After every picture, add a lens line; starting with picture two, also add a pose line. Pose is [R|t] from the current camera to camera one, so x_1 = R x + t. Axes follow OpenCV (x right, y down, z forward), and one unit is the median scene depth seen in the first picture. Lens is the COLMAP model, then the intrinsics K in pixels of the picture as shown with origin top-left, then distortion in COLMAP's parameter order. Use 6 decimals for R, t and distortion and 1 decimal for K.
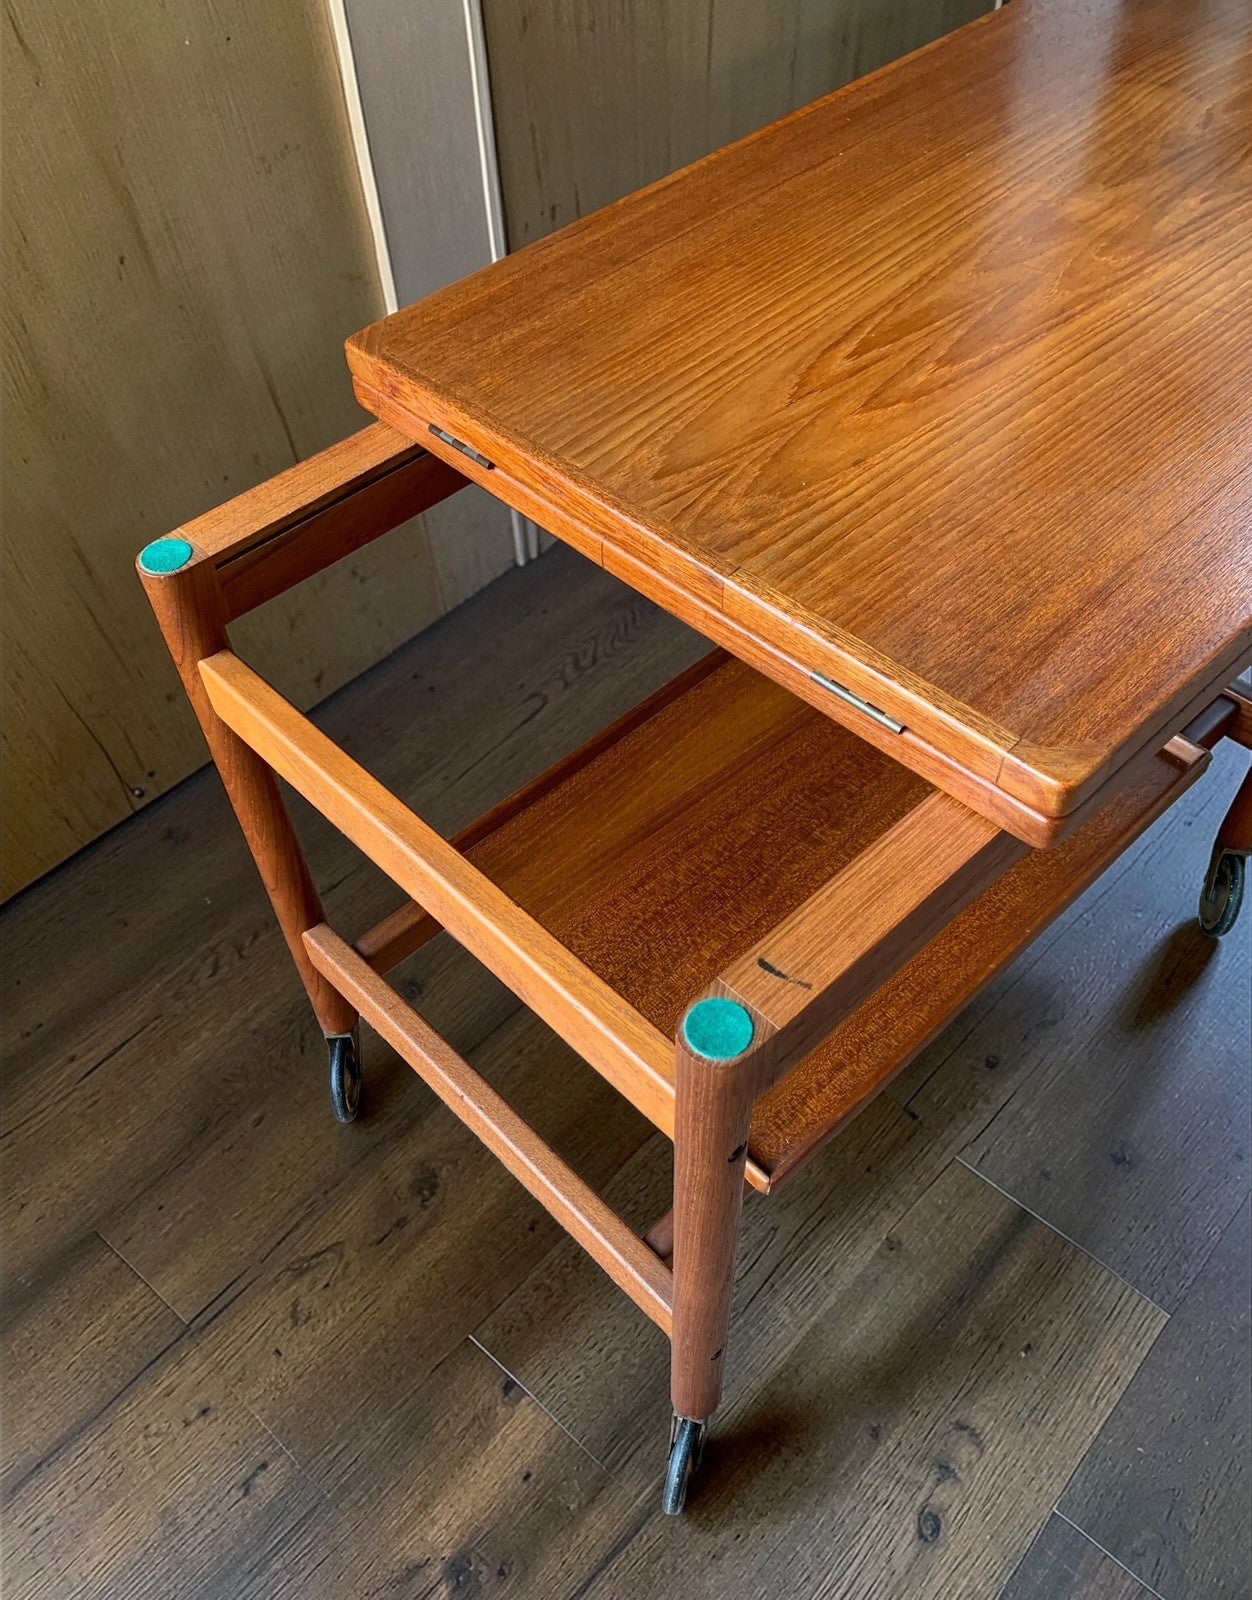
lens RADIAL K [[1229.9, 0, 595.8], [0, 1229.9, 889.5], [0, 0, 1]] dist [0.021948, -0.020526]
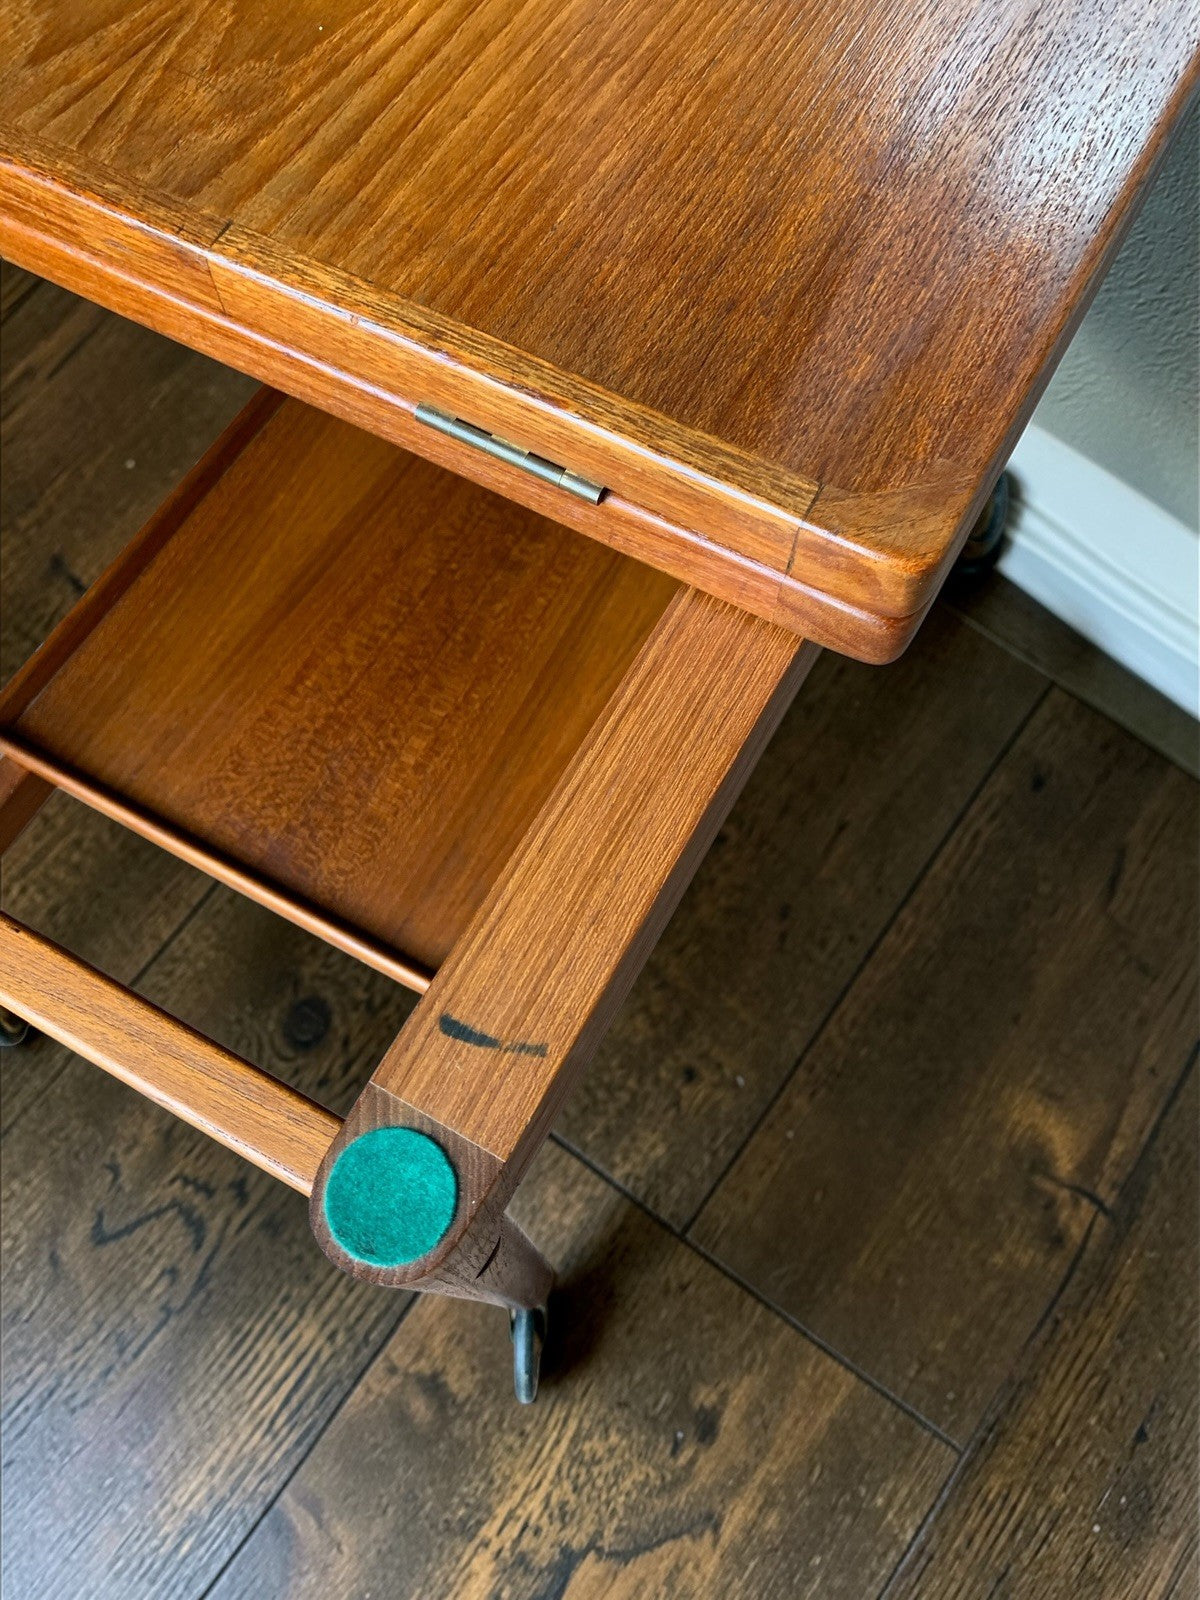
lens RADIAL K [[1253.3, 0, 599.2], [0, 1253.3, 814.1], [0, 0, 1]] dist [0.036056, -0.047803]
pose [[0.952336, -0.257689, 0.163256, 0.116771], [0.215565, 0.947154, 0.237551, -0.123044], [-0.215843, -0.191036, 0.957558, 0.428388]]
